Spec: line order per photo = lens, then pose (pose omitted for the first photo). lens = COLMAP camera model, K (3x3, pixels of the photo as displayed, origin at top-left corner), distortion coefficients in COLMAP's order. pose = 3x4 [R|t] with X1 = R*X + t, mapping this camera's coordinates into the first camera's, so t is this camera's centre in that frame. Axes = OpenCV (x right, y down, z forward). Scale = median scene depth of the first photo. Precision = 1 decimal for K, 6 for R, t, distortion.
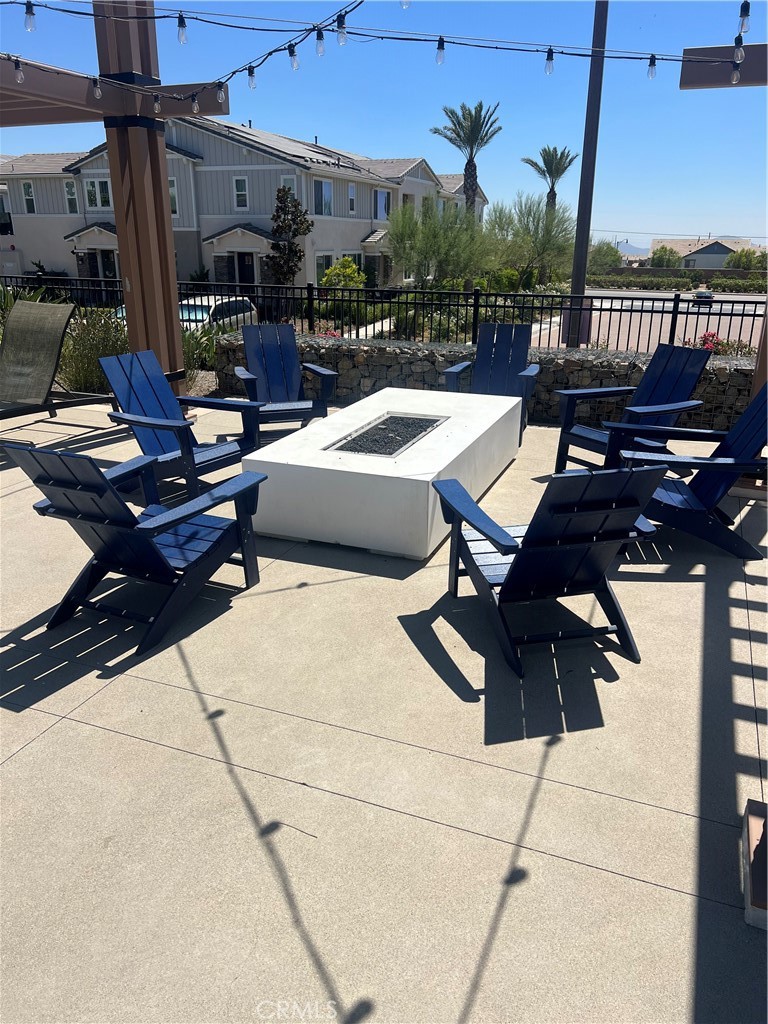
lens RADIAL K [[766.5, 0, 385.1], [0, 766.5, 512.4], [0, 0, 1]] dist [0.002388, 0.004096]
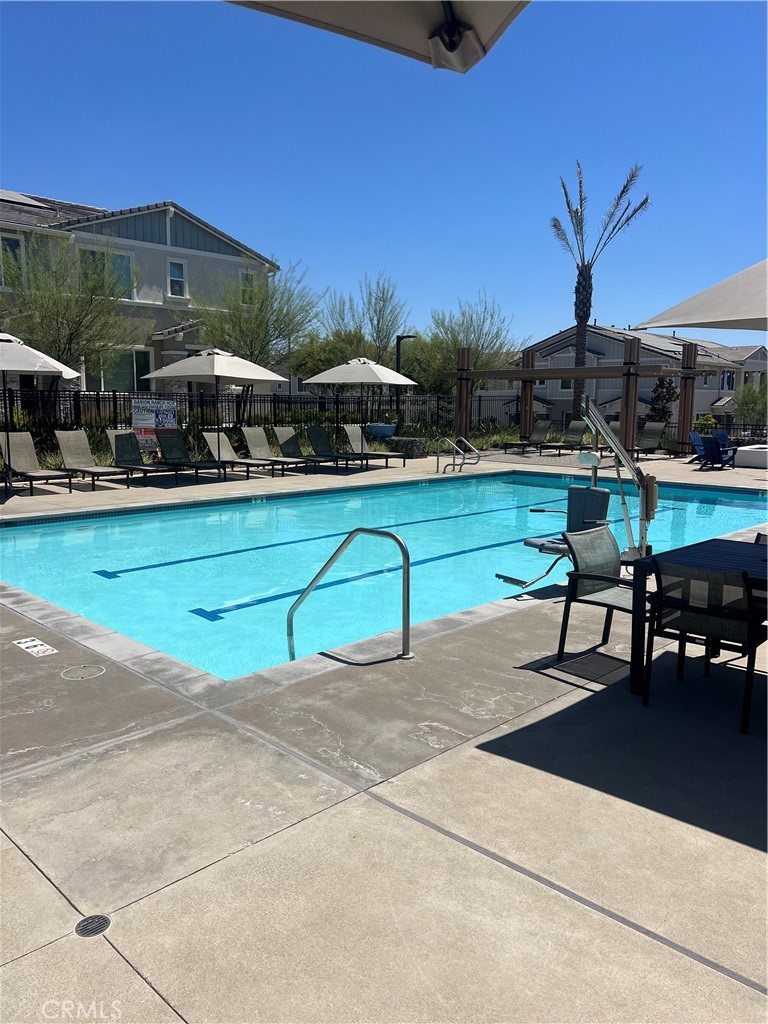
lens RADIAL K [[766.5, 0, 385.3], [0, 766.5, 512.4], [0, 0, 1]] dist [0.002388, 0.004096]
pose [[0.921314, 0.048041, -0.385841, -0.030652], [-0.124165, 0.976731, -0.174869, 0.161098], [0.368462, 0.209017, 0.905841, -0.460208]]
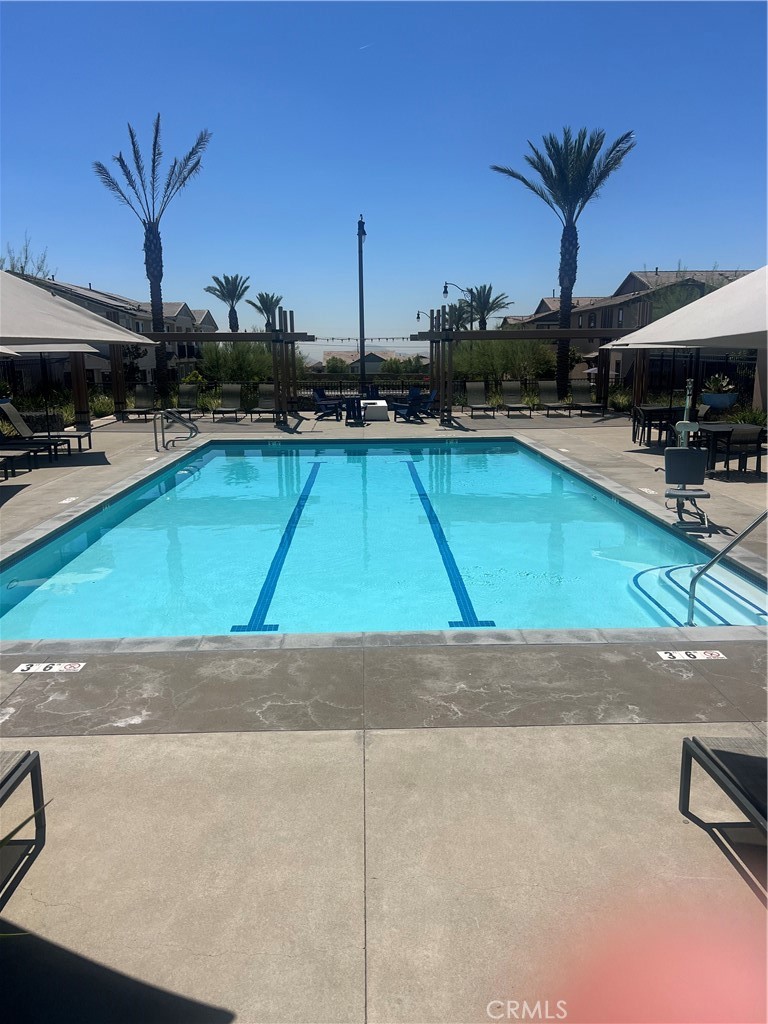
lens RADIAL K [[766.5, 0, 387.9], [0, 766.5, 514.6], [0, 0, 1]] dist [0.002388, 0.004096]
pose [[0.914207, -0.093385, 0.394341, -0.247111], [0.143489, 0.984640, -0.099478, 0.148498], [-0.378993, 0.147527, 0.913564, -0.468460]]
